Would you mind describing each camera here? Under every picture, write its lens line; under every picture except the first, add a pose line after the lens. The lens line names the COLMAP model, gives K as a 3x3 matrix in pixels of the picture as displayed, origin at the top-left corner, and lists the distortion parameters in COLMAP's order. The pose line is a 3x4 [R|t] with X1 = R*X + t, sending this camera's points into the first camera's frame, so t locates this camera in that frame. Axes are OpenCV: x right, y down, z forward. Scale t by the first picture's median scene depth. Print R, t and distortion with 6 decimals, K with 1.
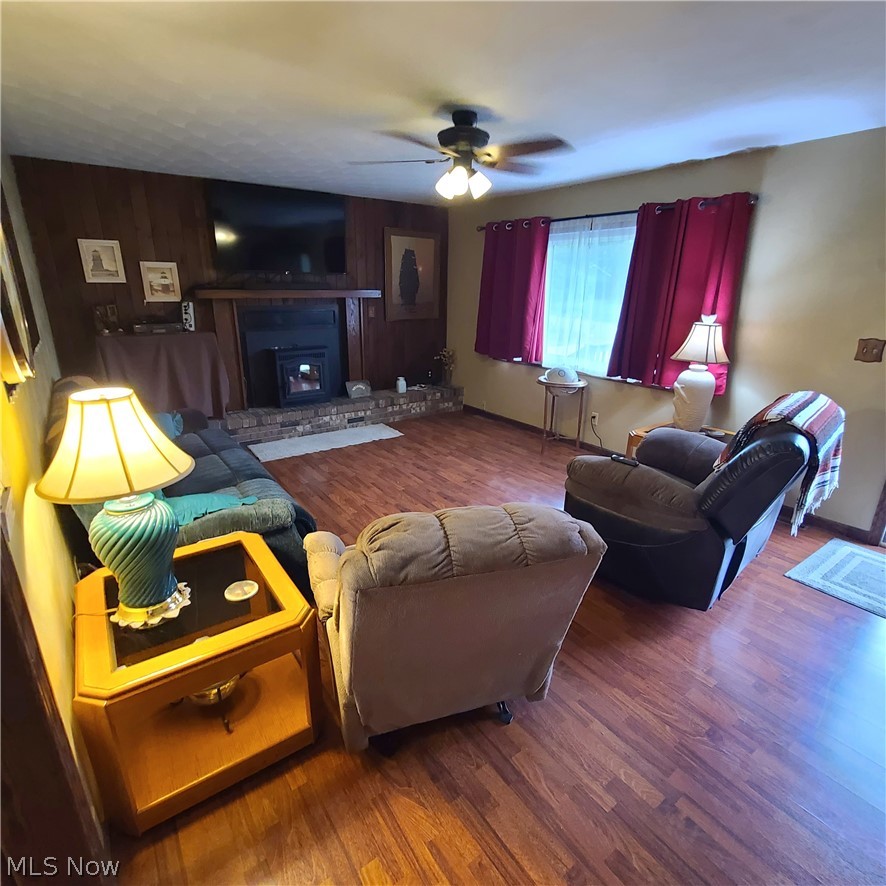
lens RADIAL K [[496.5, 0, 448.6], [0, 496.5, 447.3], [0, 0, 1]] dist [-0.001331, -0.001287]
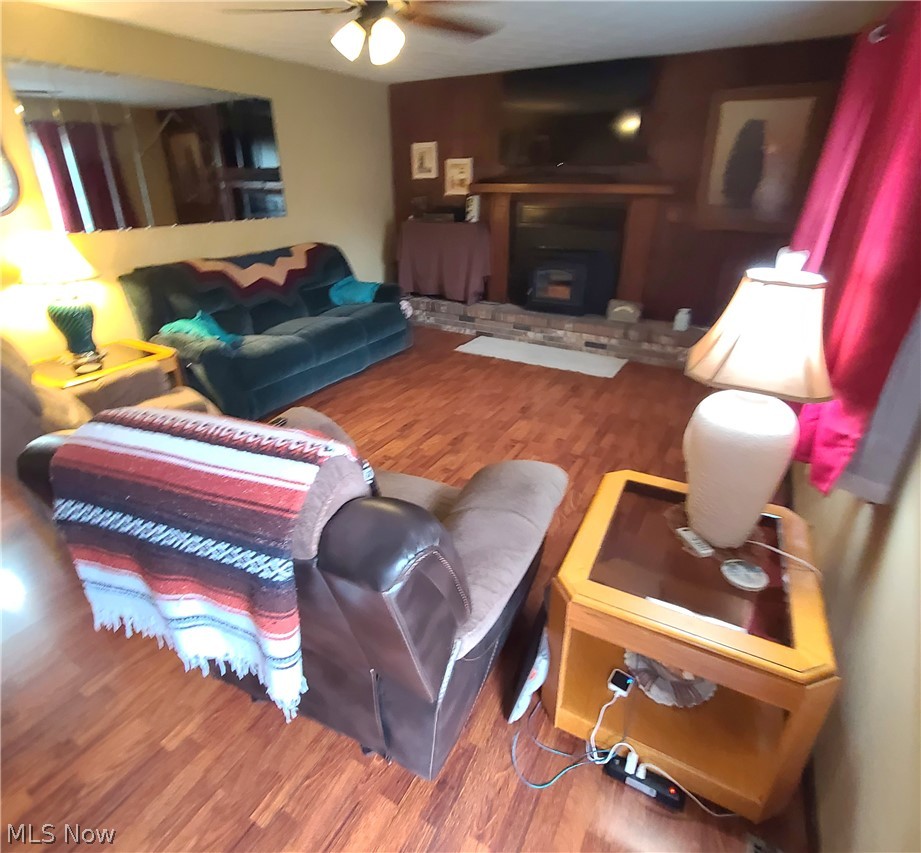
lens RADIAL K [[518.7, 0, 460.7], [0, 518.7, 396.7], [0, 0, 1]] dist [-0.001494, 0.000324]
pose [[0.388064, 0.345344, -0.854484, 0.602171], [-0.284292, 0.926785, 0.245453, -0.150453], [0.876689, 0.147671, 0.457831, 0.505879]]
